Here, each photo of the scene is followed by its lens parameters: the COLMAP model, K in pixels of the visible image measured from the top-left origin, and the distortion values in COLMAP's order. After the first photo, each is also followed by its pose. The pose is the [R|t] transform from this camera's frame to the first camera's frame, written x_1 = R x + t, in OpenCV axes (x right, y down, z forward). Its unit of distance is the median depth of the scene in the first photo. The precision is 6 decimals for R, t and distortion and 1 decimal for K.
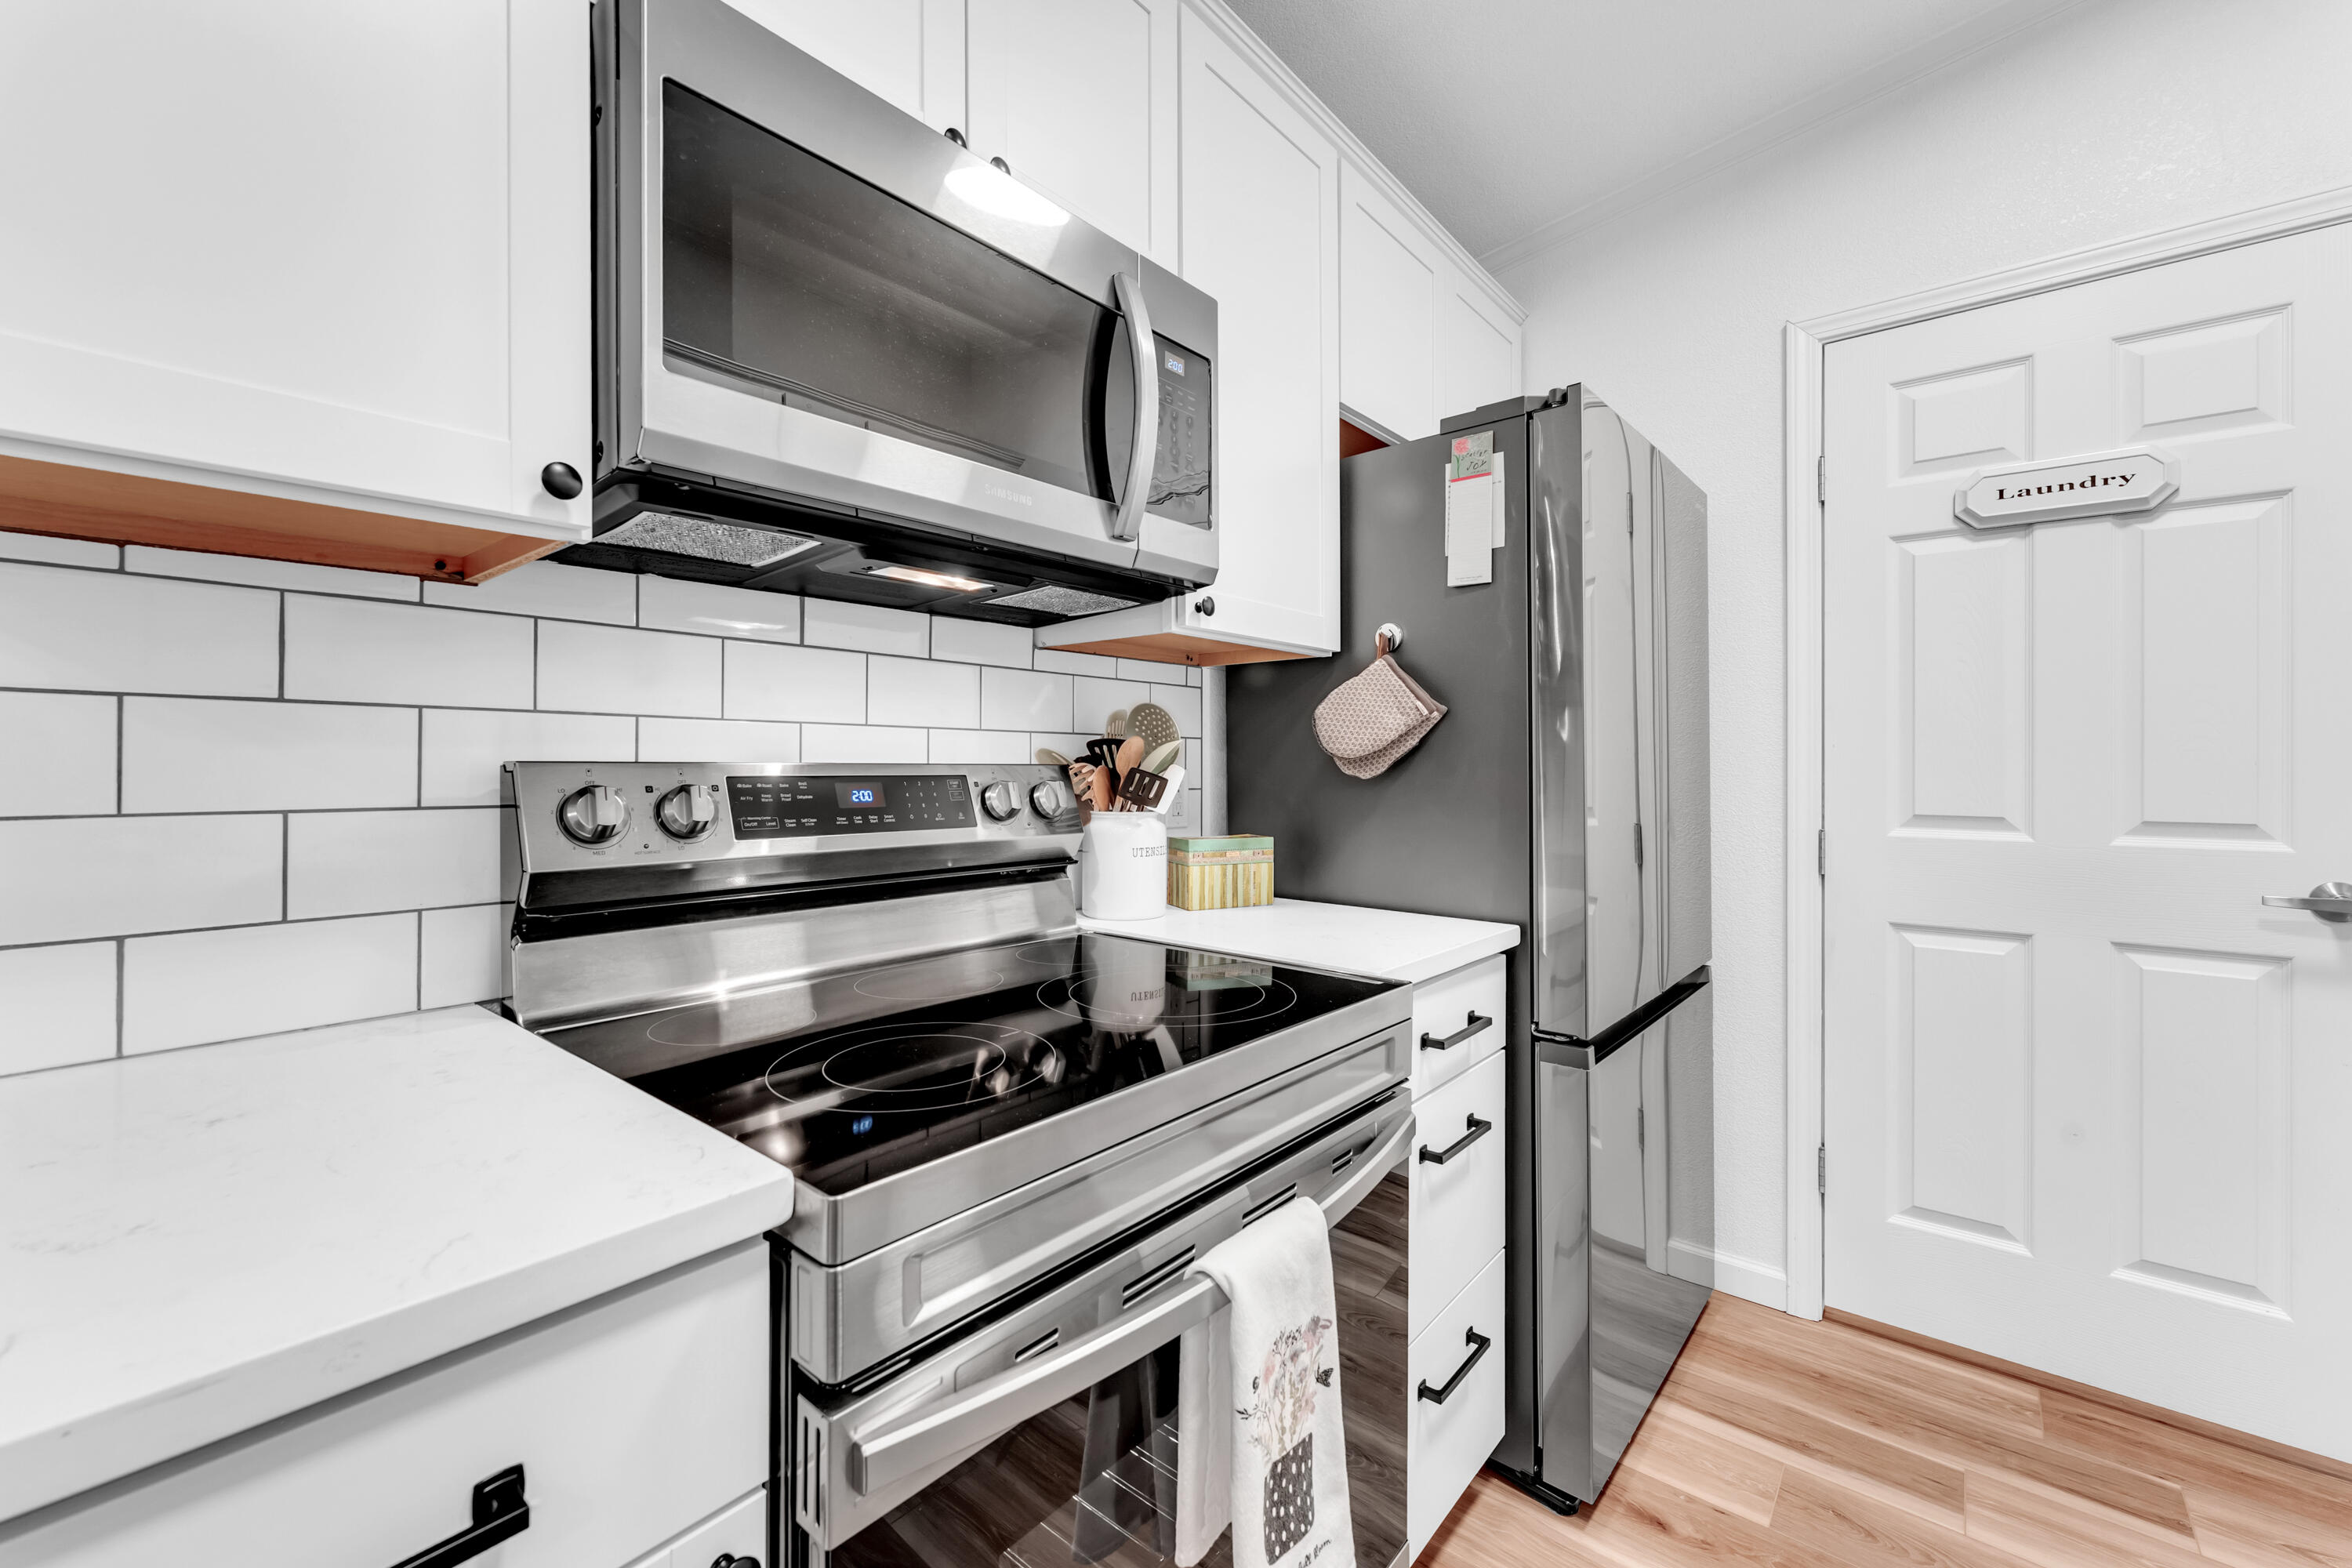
lens RADIAL K [[965.3, 0, 1157.0], [0, 965.3, 755.8], [0, 0, 1]] dist [0.001012, -0.001001]
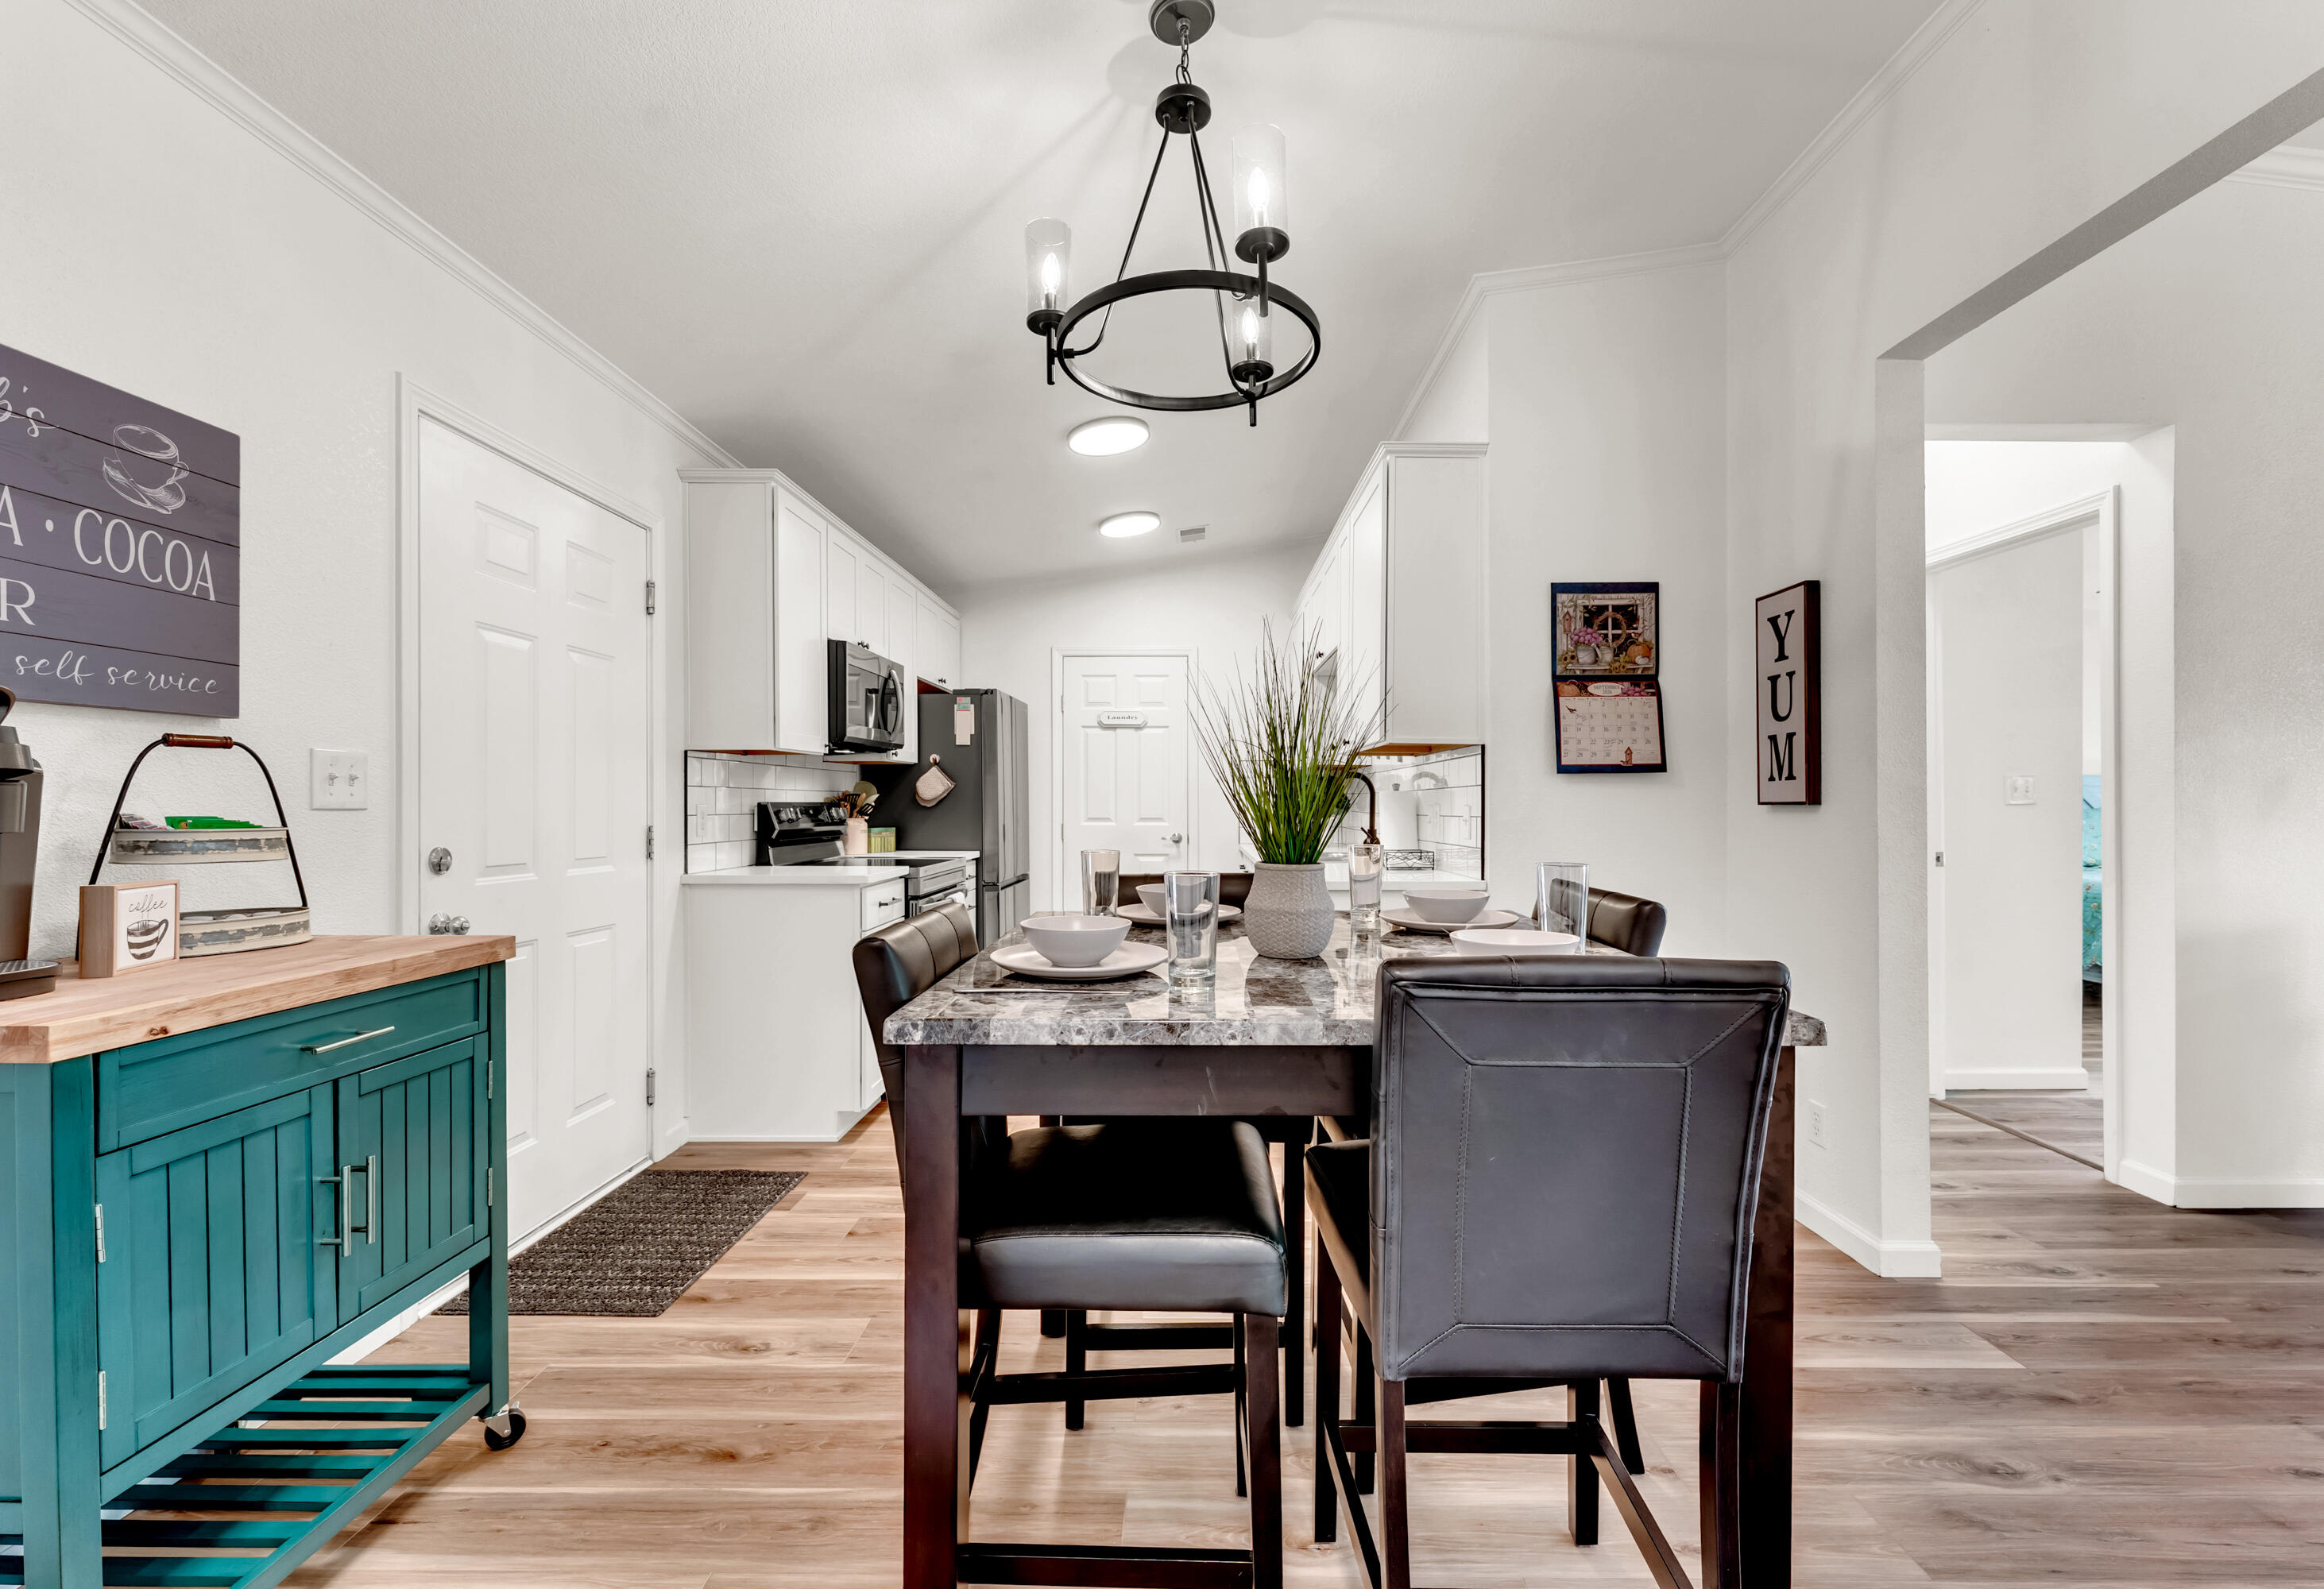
lens RADIAL K [[940.7, 0, 1177.9], [0, 940.7, 813.3], [0, 0, 1]] dist [-0.000180, -0.000176]
pose [[0.774978, -0.010796, 0.631896, -0.953689], [-0.001401, 0.999822, 0.018801, -0.010984], [-0.631987, -0.015456, 0.774825, -1.618644]]
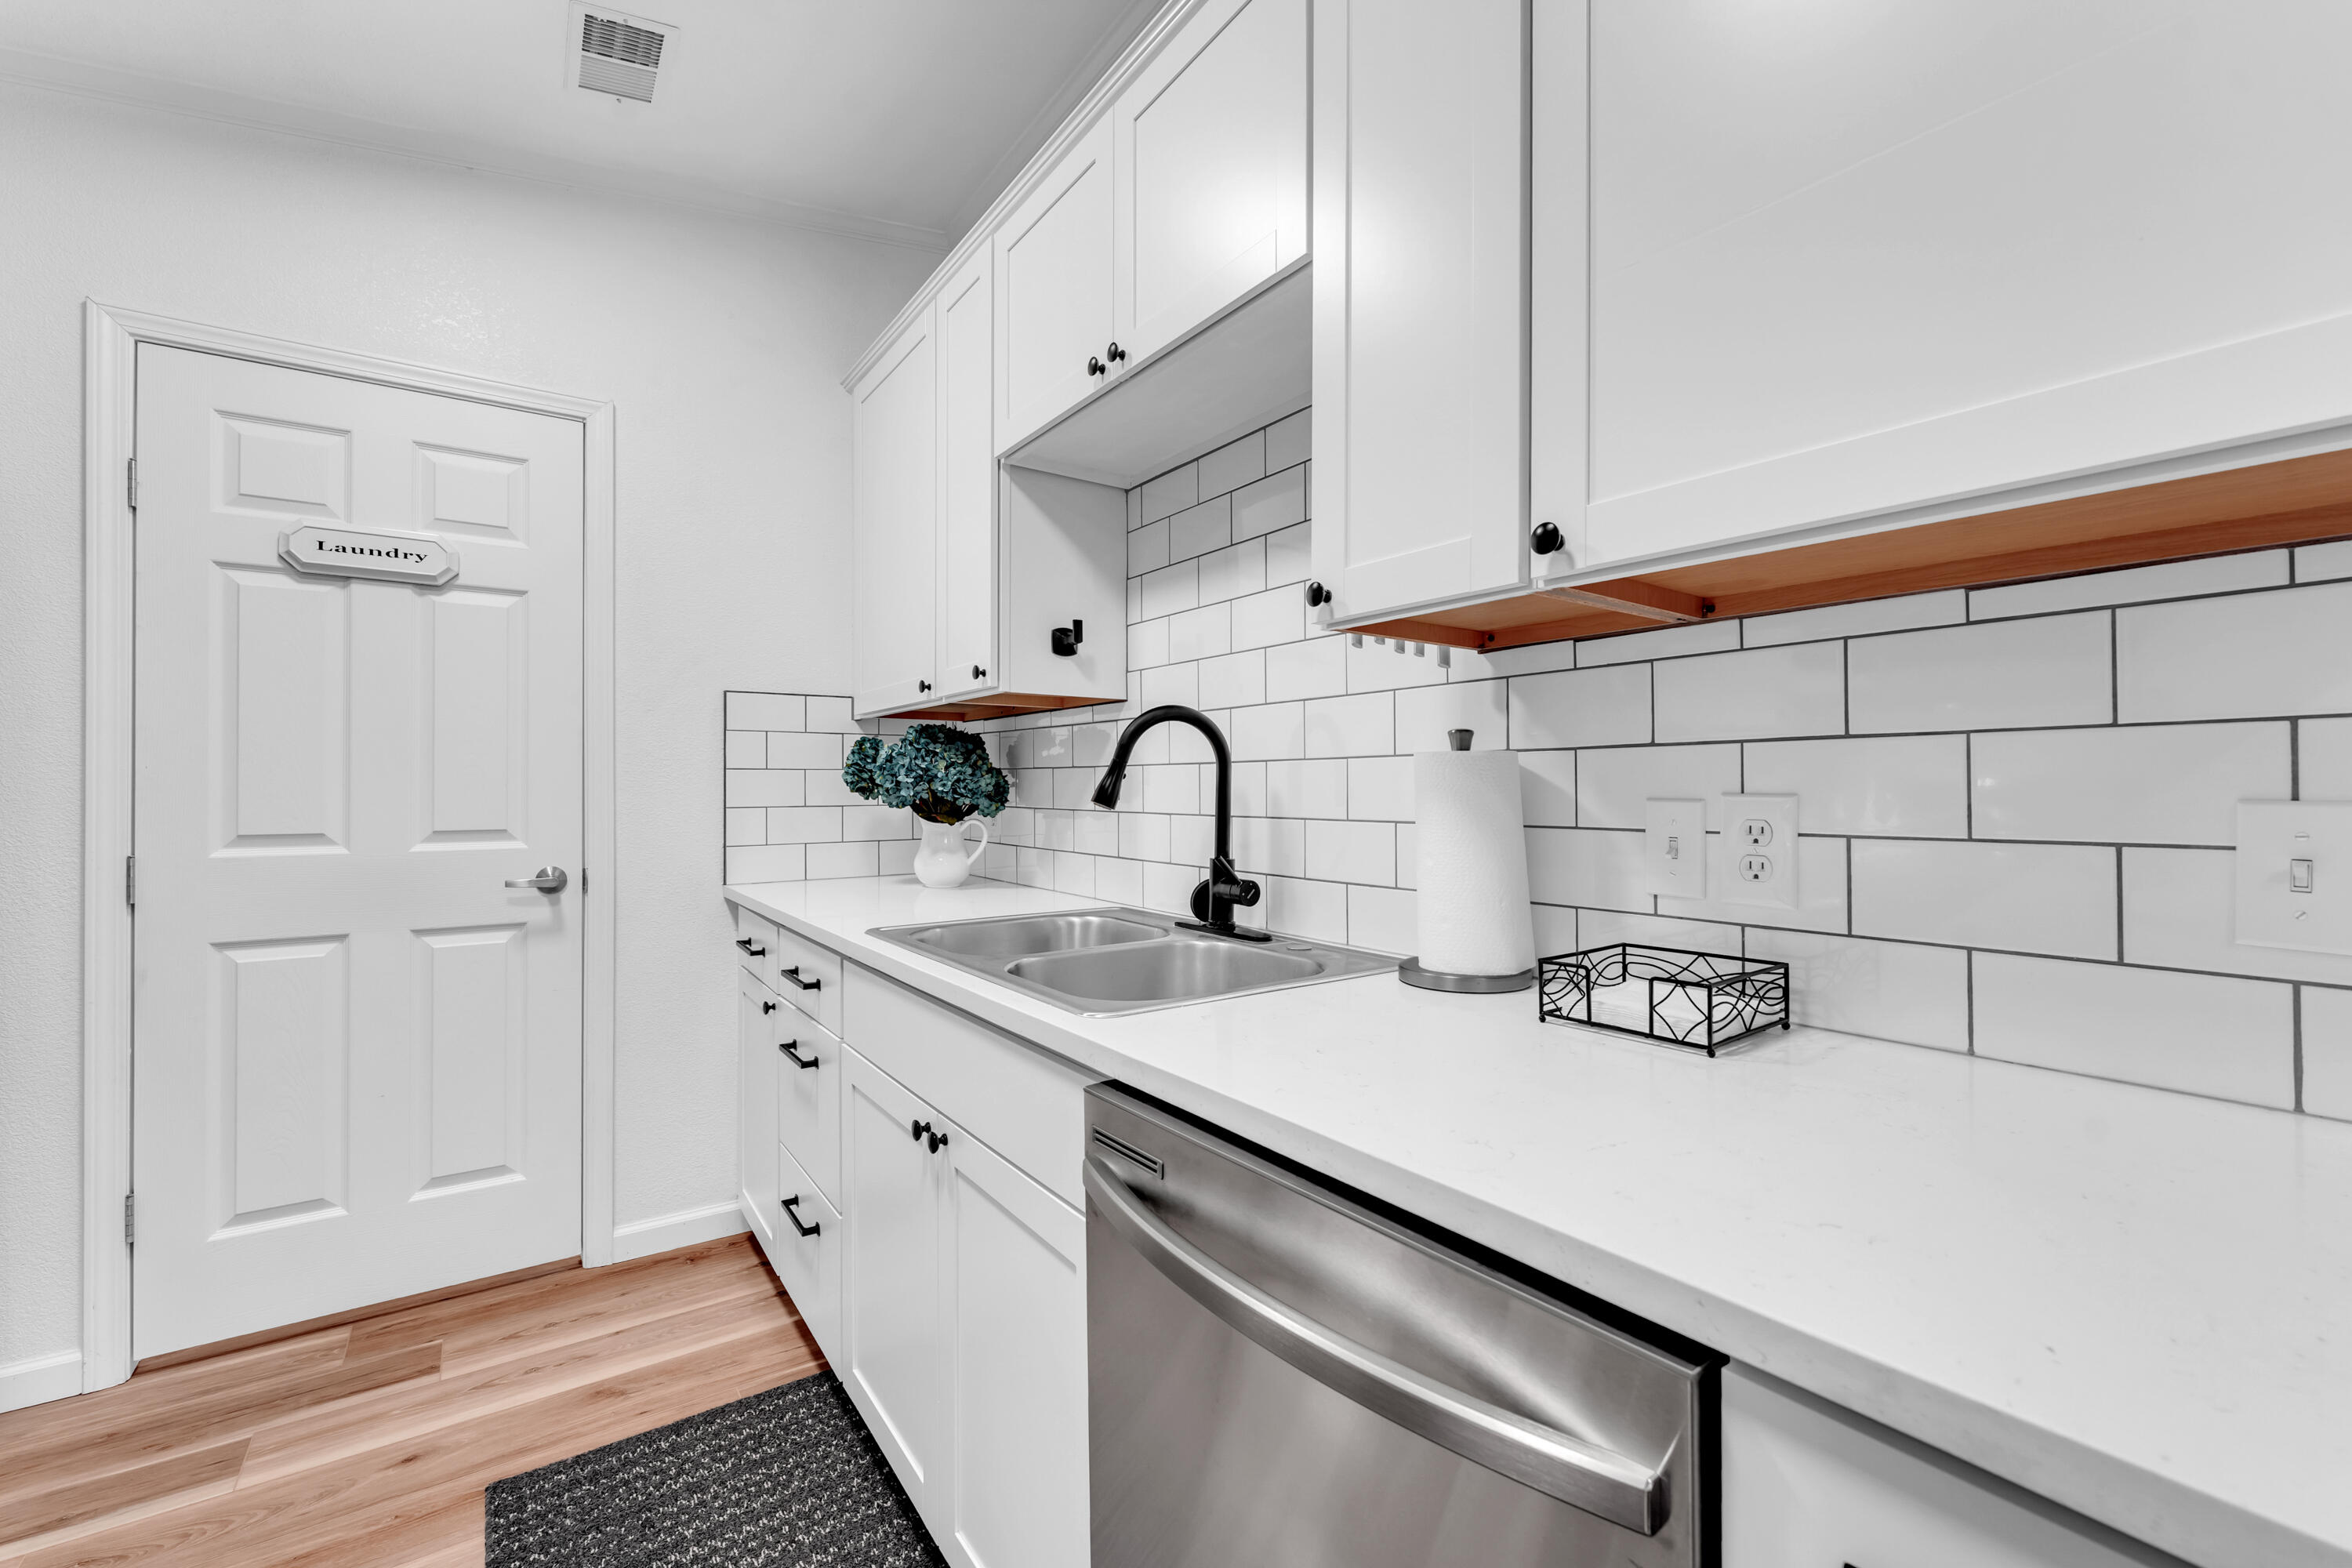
lens RADIAL K [[965.3, 0, 1174.2], [0, 965.3, 785.0], [0, 0, 1]] dist [0.001012, -0.001001]
pose [[0.250425, 0.002576, 0.968133, 0.038531], [-0.003762, 0.999991, -0.001688, 0.005749], [-0.968129, -0.003219, 0.250432, -0.248572]]
